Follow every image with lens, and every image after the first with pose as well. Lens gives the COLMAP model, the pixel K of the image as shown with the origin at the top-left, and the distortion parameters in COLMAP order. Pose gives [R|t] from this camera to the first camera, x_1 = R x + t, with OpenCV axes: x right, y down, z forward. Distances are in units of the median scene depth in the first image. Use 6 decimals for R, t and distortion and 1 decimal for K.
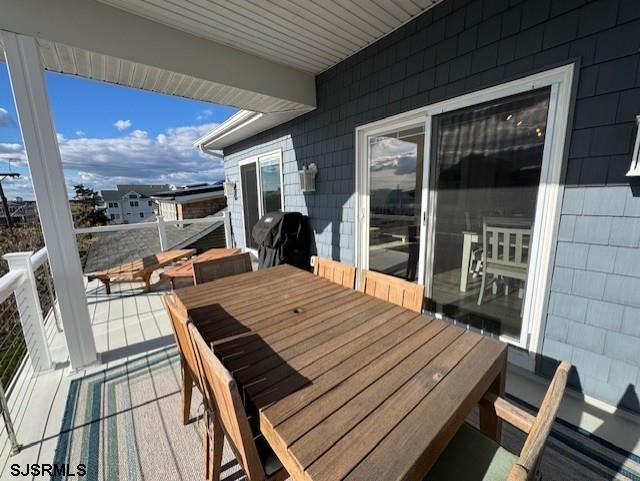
lens RADIAL K [[256.6, 0, 320.0], [0, 256.6, 240.5], [0, 0, 1]] dist [-0.000971, 0.000090]
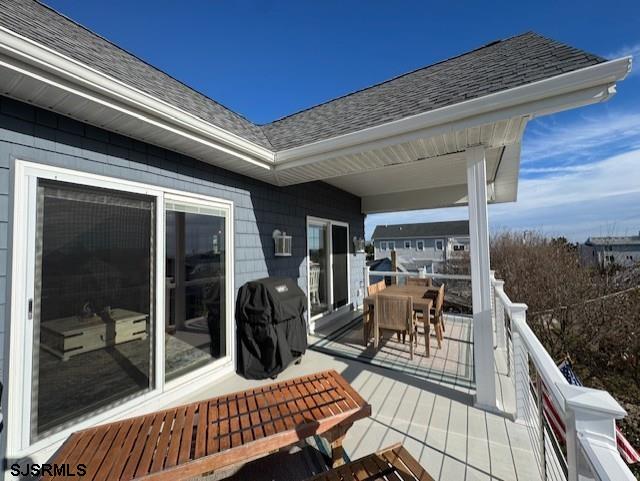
lens RADIAL K [[256.6, 0, 320.0], [0, 256.6, 240.5], [0, 0, 1]] dist [-0.000971, 0.000090]
pose [[-0.346923, 0.069171, 0.935340, -1.386913], [0.192916, 0.981215, -0.001010, -0.274073], [-0.917839, 0.180091, -0.353750, 1.527439]]
